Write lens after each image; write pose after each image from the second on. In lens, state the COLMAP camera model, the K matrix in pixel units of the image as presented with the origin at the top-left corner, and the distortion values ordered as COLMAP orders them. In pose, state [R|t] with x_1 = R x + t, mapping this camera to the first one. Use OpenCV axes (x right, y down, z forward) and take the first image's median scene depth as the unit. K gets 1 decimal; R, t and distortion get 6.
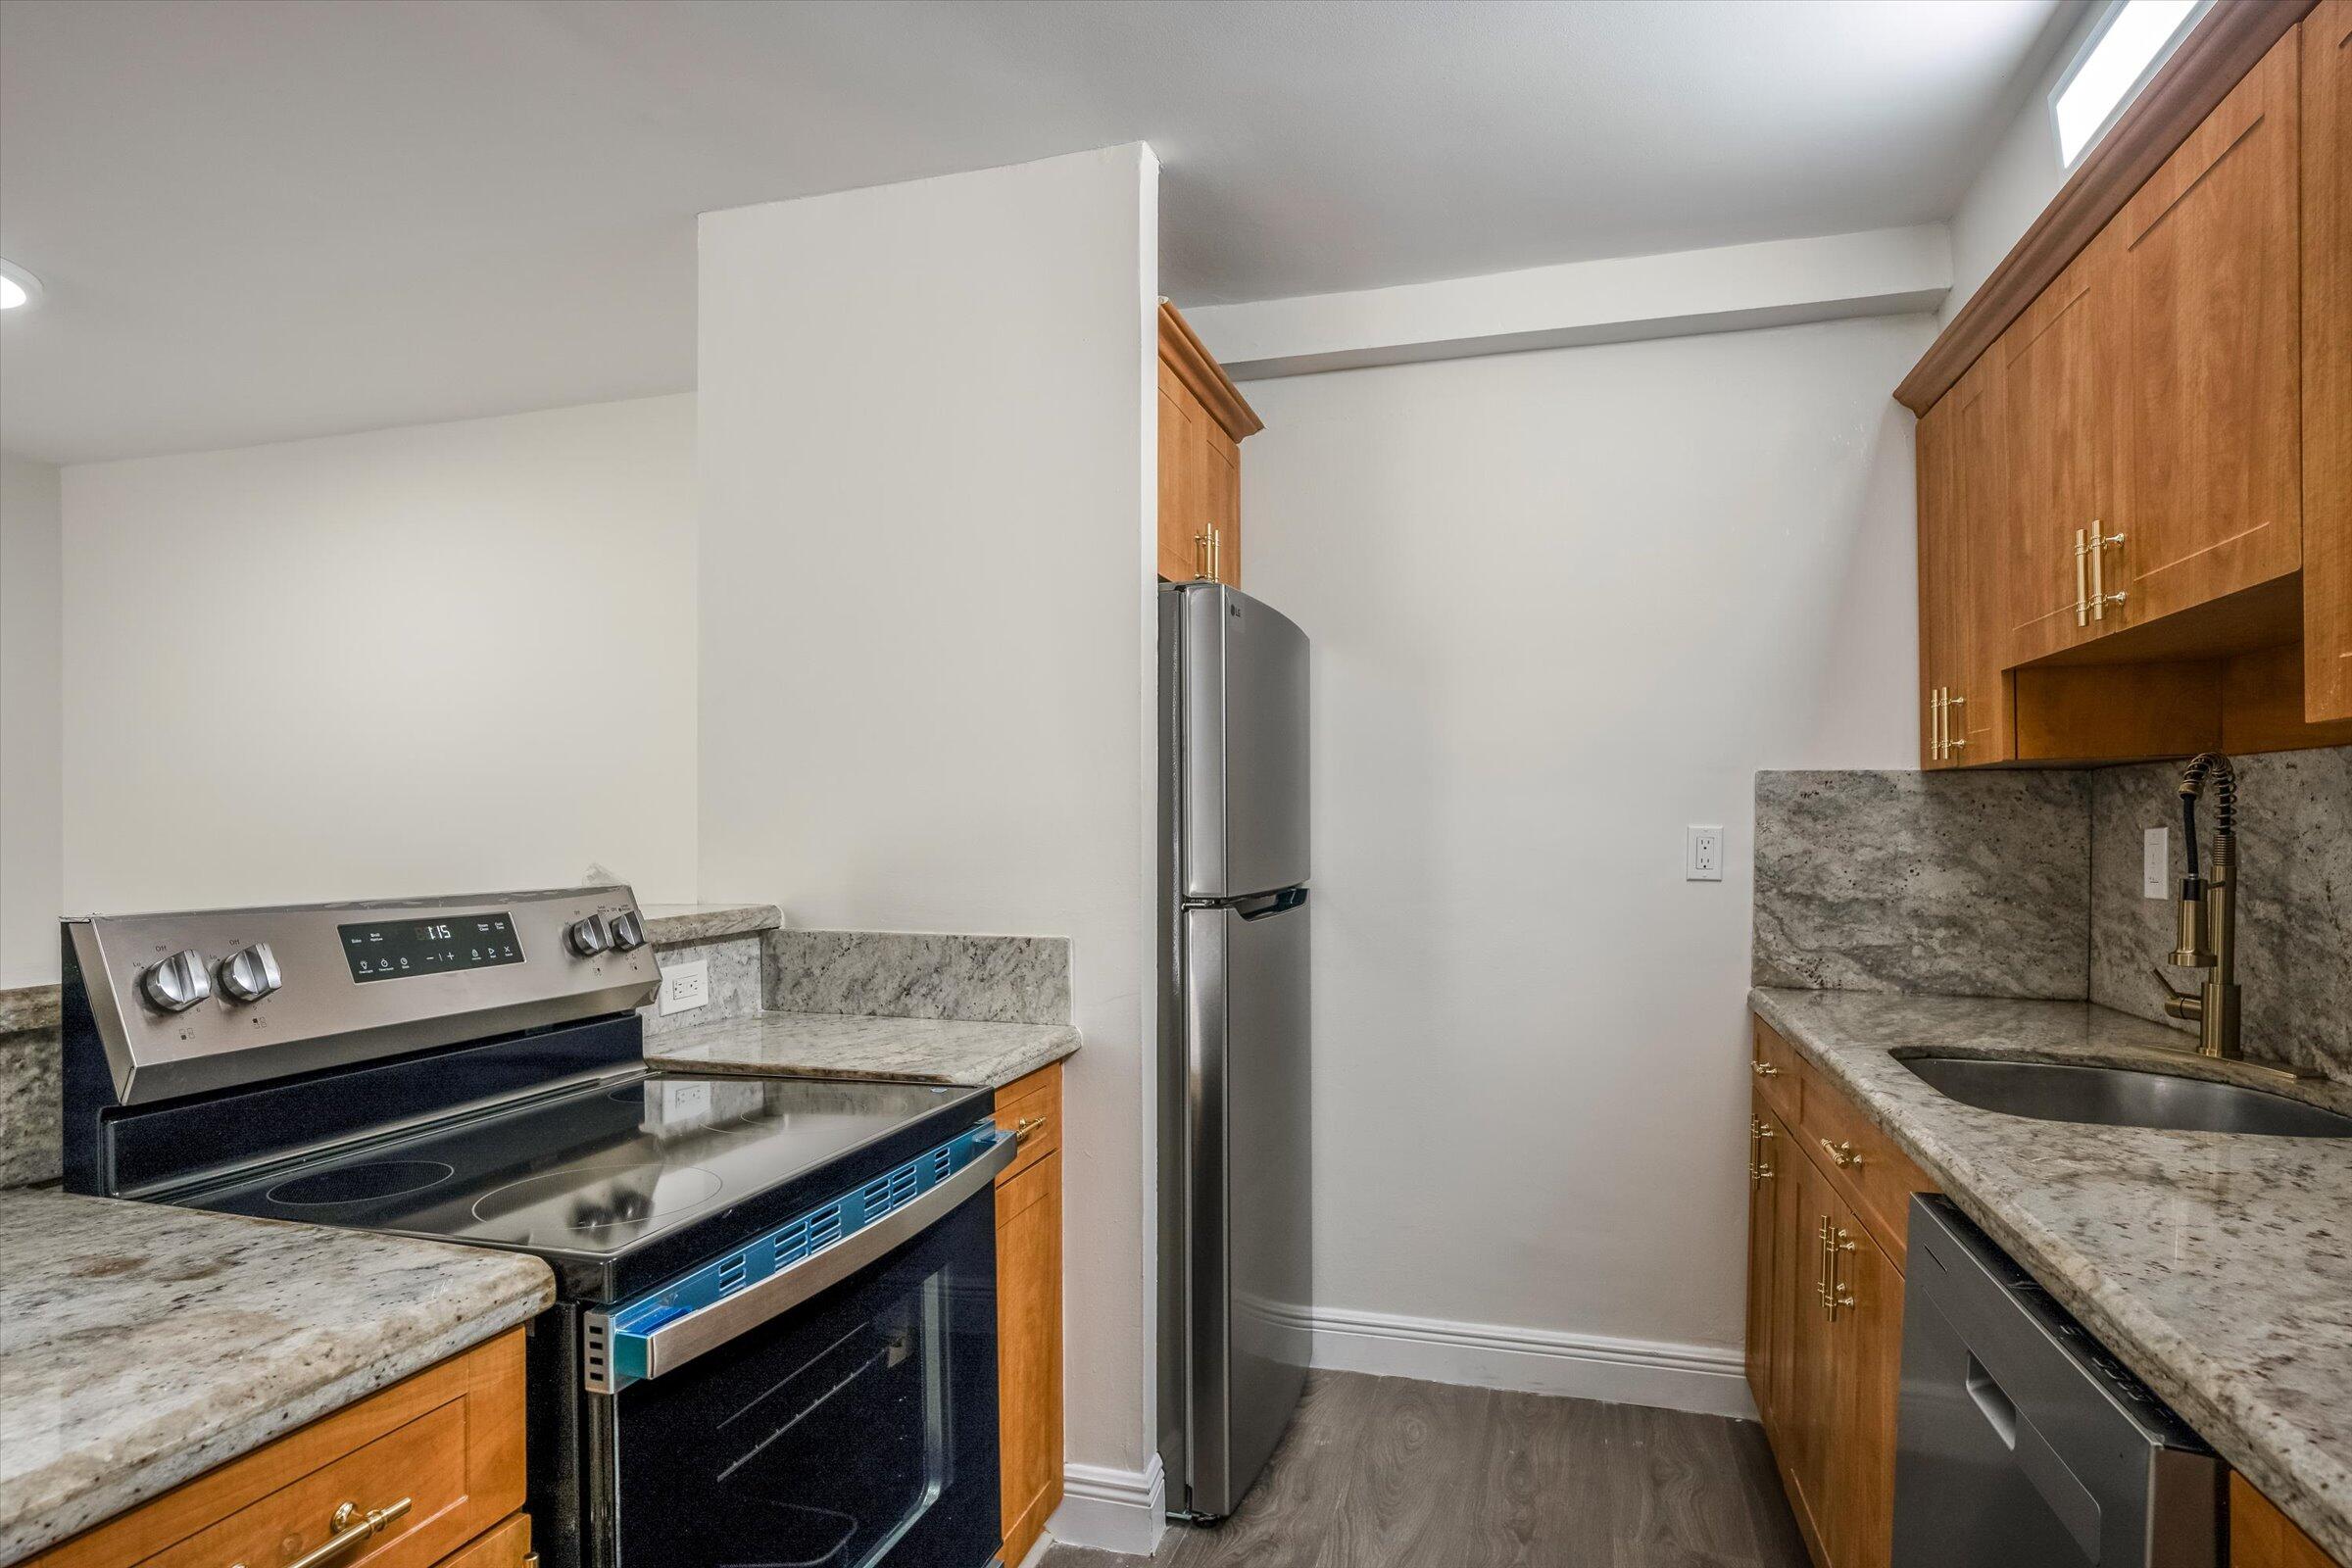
lens RADIAL K [[1300.6, 0, 1171.1], [0, 1300.6, 820.8], [0, 0, 1]] dist [-0.061155, 0.041315]
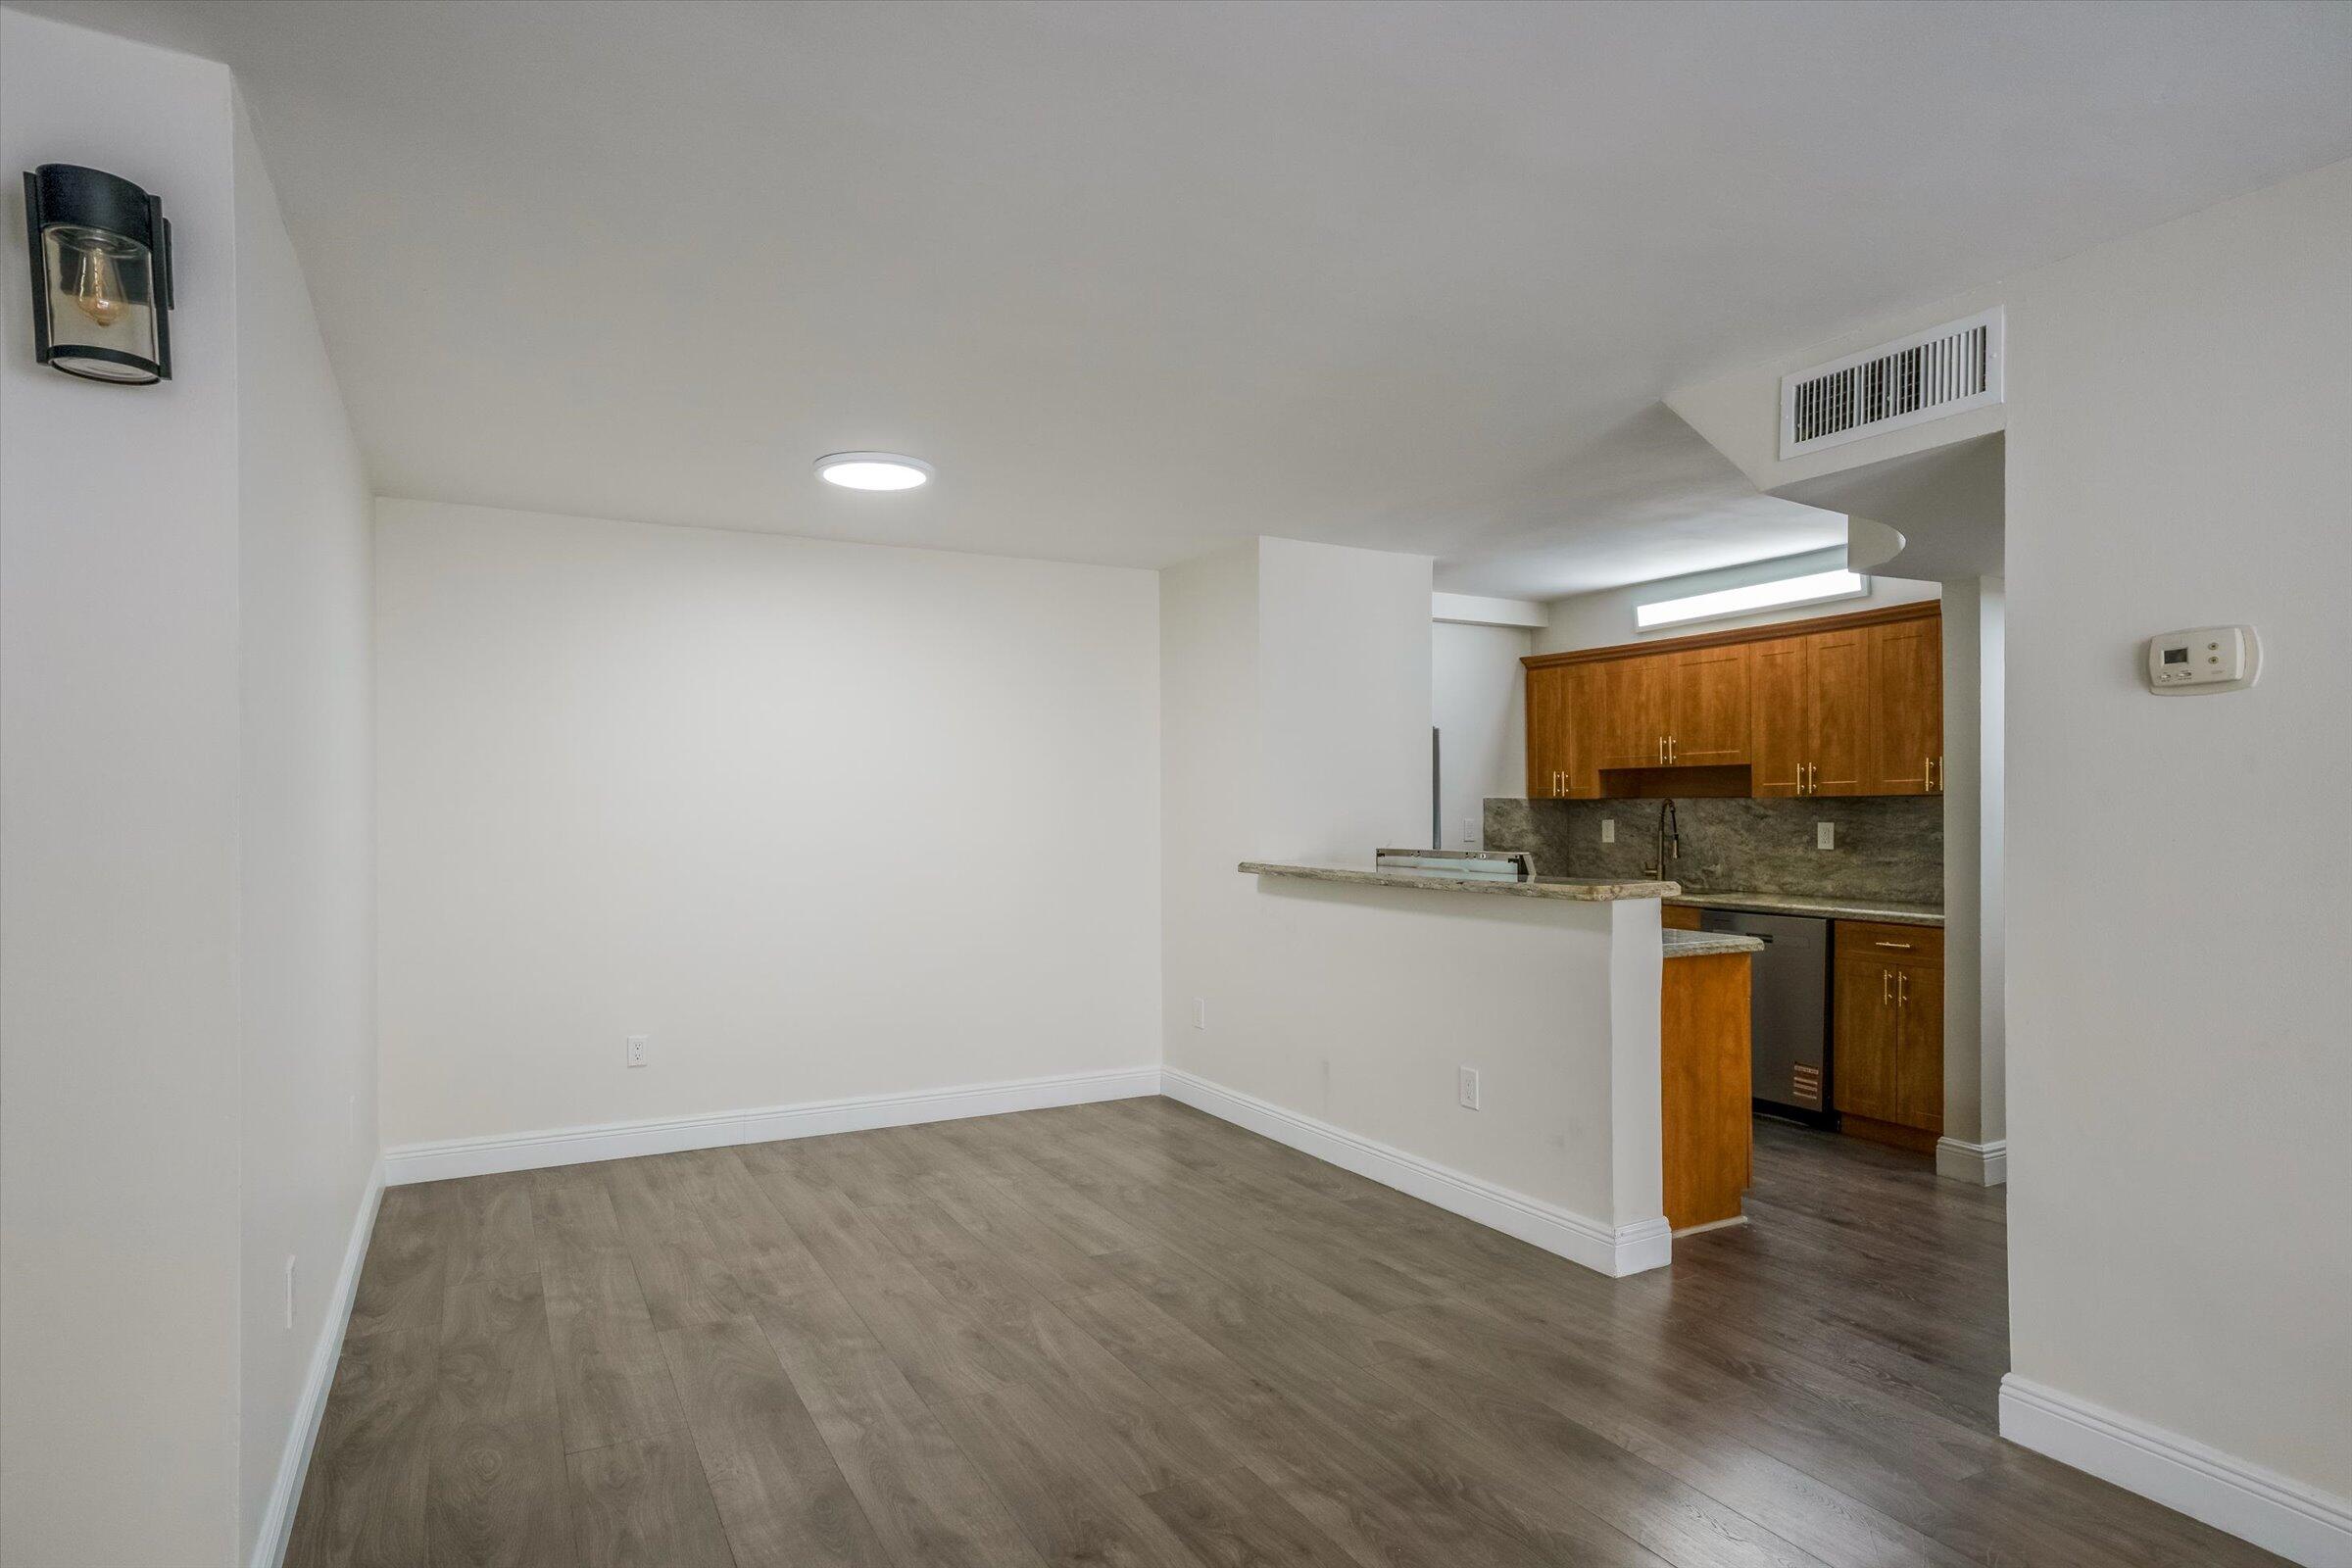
lens RADIAL K [[1256.3, 0, 1176.4], [0, 1256.3, 811.8], [0, 0, 1]] dist [0.019471, 0.000372]
pose [[0.693804, -0.004951, 0.720147, -1.978188], [0.000654, 0.999980, 0.006245, -0.030452], [-0.720164, -0.003861, 0.693793, -0.337357]]
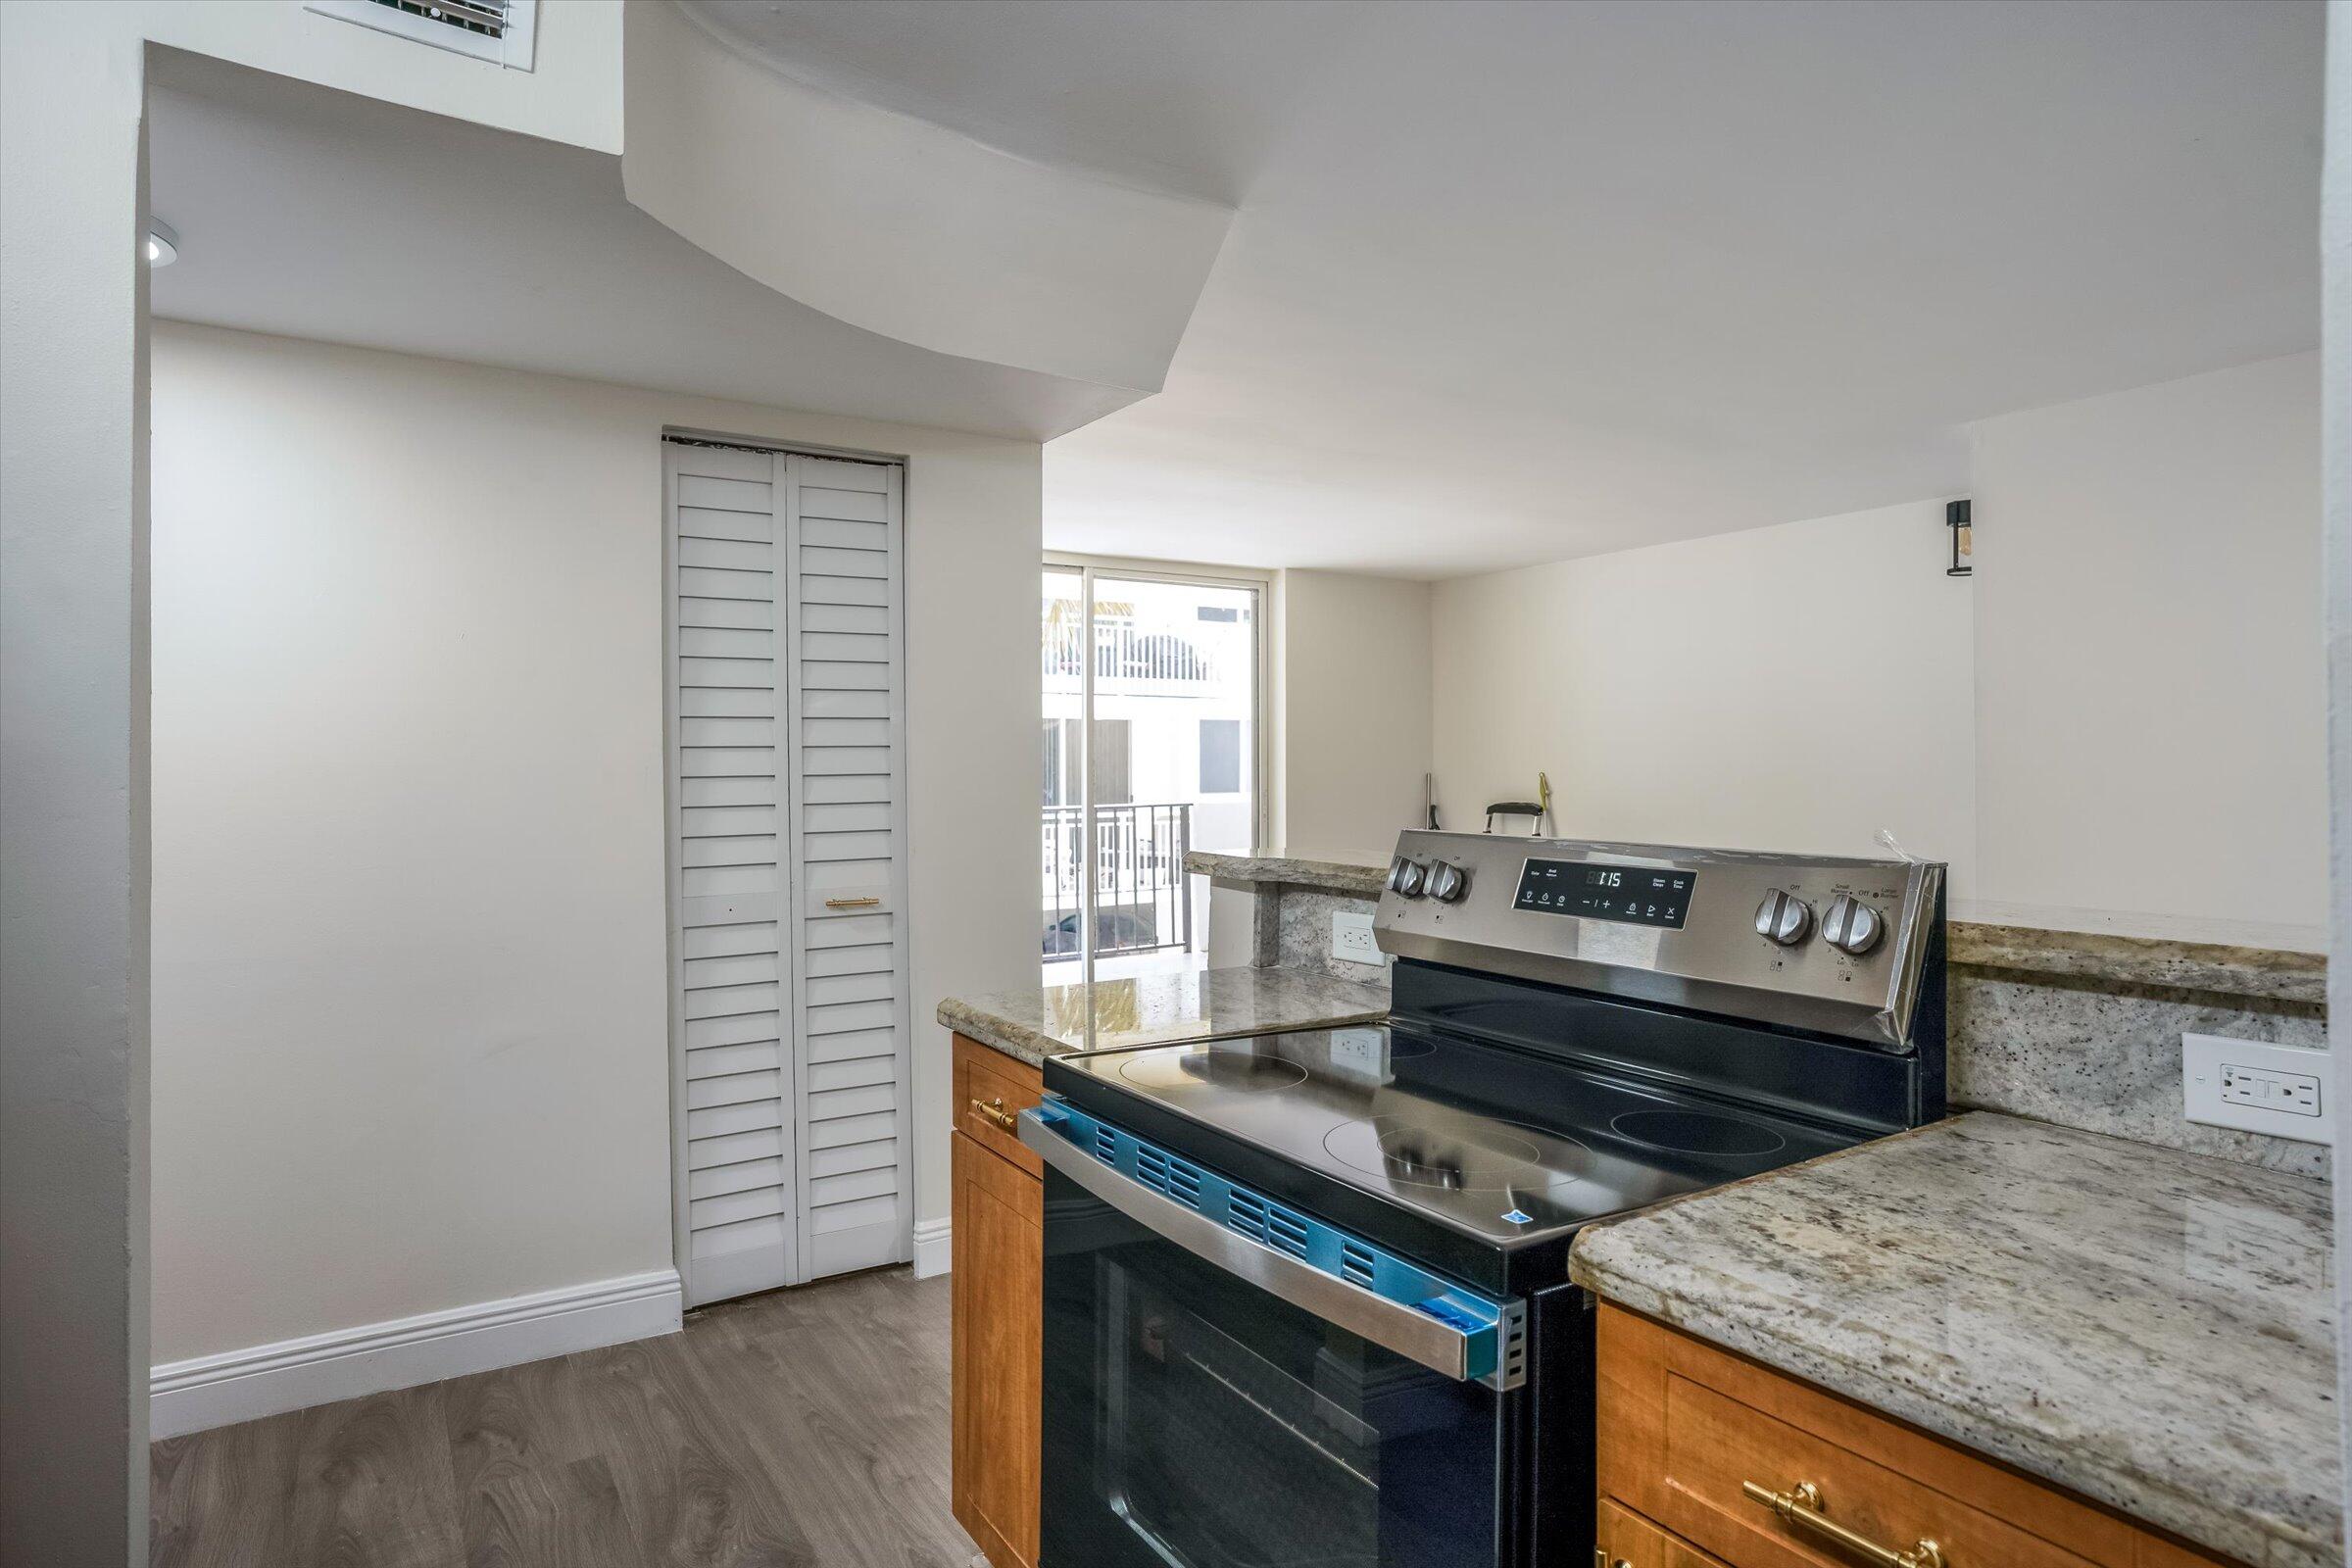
lens RADIAL K [[1300.6, 0, 1171.1], [0, 1300.6, 820.8], [0, 0, 1]] dist [-0.061155, 0.041315]
pose [[-0.650033, 0.026688, -0.759437, 0.250206], [-0.002115, 0.999316, 0.036929, 0.003611], [0.759903, 0.025612, -0.649532, 0.859462]]
